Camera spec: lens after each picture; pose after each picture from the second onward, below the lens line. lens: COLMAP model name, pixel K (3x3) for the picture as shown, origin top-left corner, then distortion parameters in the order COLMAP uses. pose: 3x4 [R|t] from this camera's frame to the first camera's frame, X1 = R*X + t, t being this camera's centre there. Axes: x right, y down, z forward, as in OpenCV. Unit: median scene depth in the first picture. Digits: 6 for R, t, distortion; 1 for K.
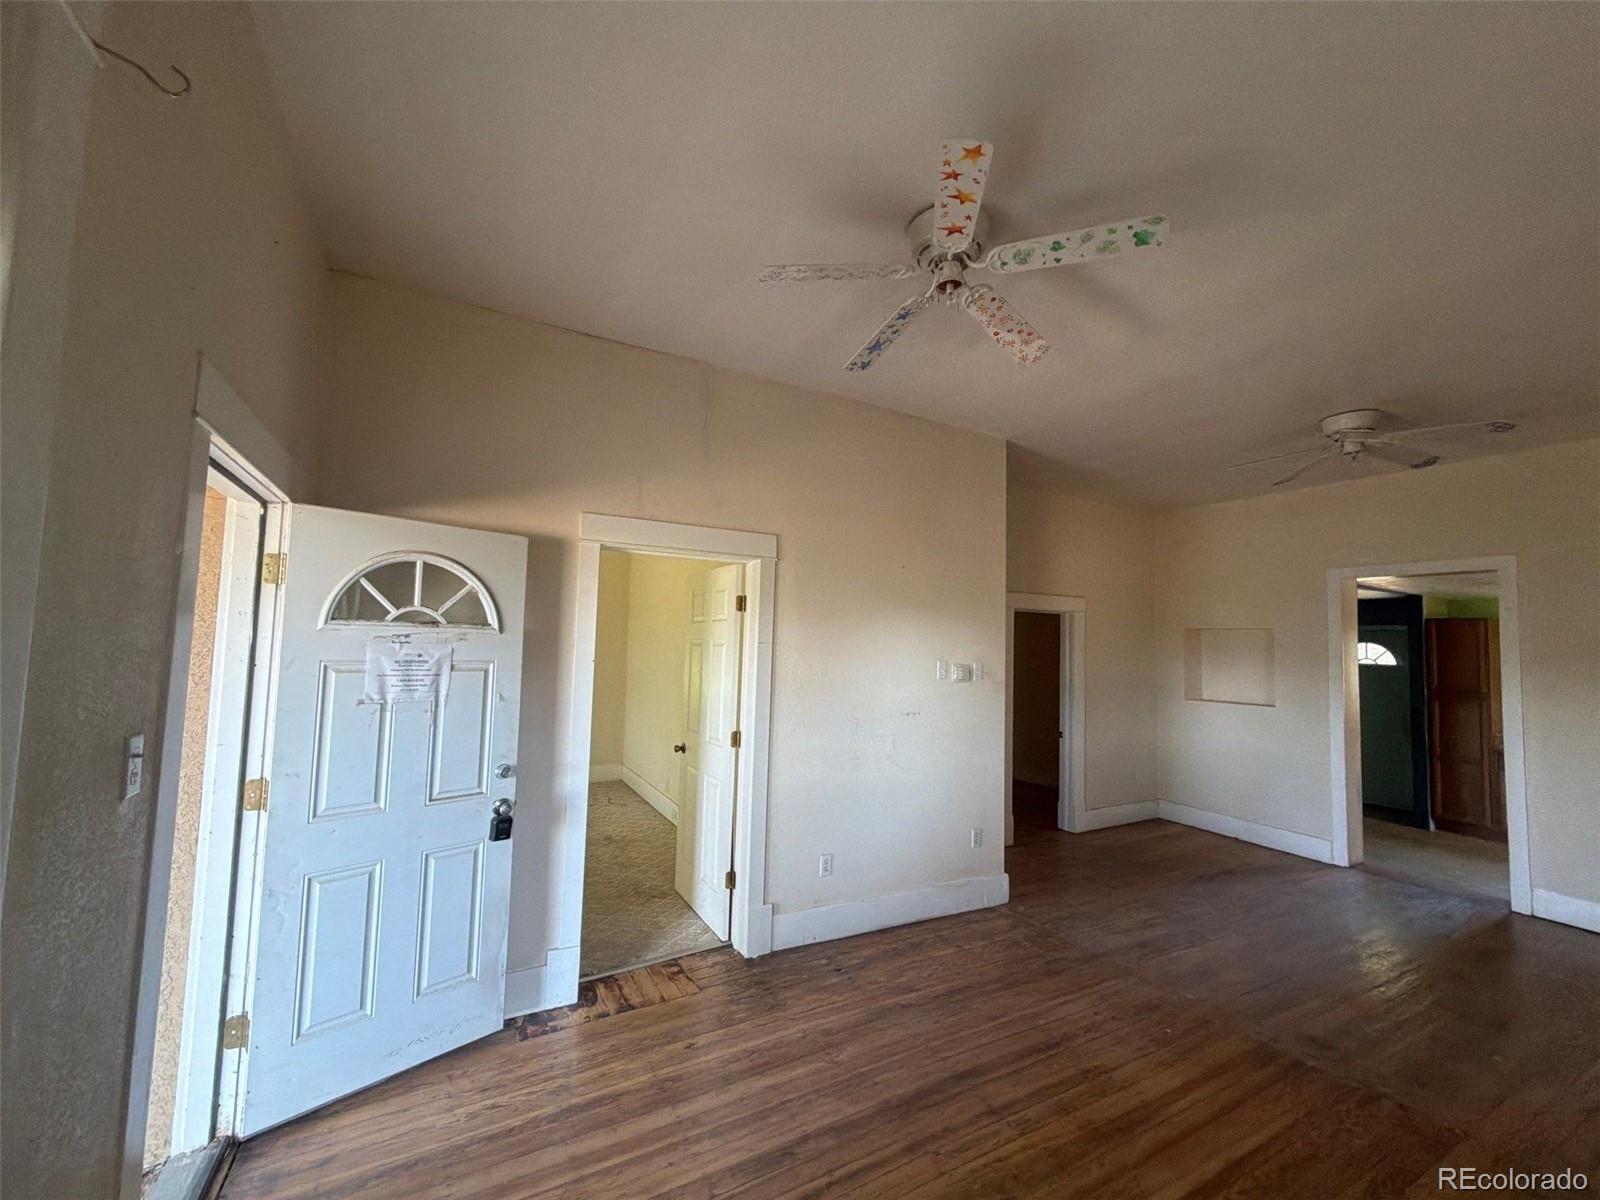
lens RADIAL K [[635.6, 0, 799.9], [0, 635.6, 603.5], [0, 0, 1]] dist [0.000765, 0.000157]
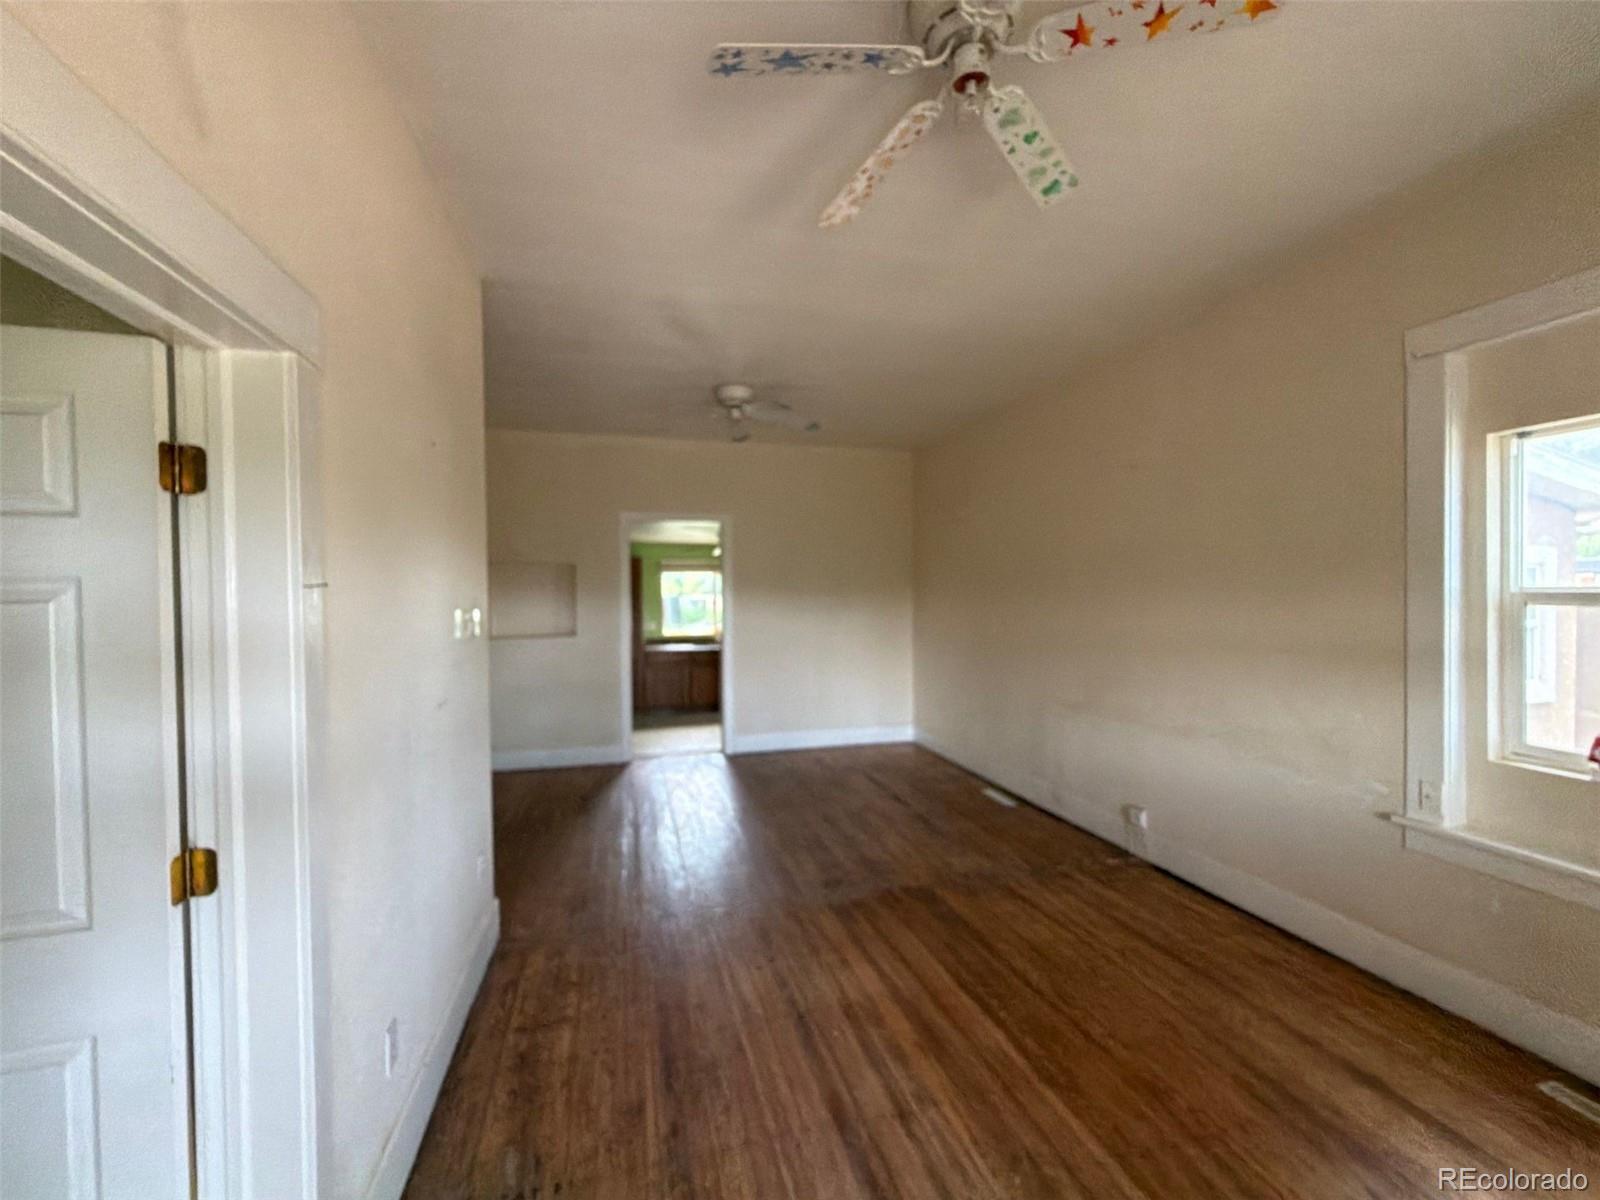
lens RADIAL K [[644.2, 0, 798.9], [0, 644.2, 603.3], [0, 0, 1]] dist [-0.001224, -0.000171]
pose [[0.234712, -0.051353, 0.970707, -0.475140], [-0.046516, 0.996866, 0.063984, 0.045403], [-0.970951, -0.060172, 0.231588, 0.851849]]
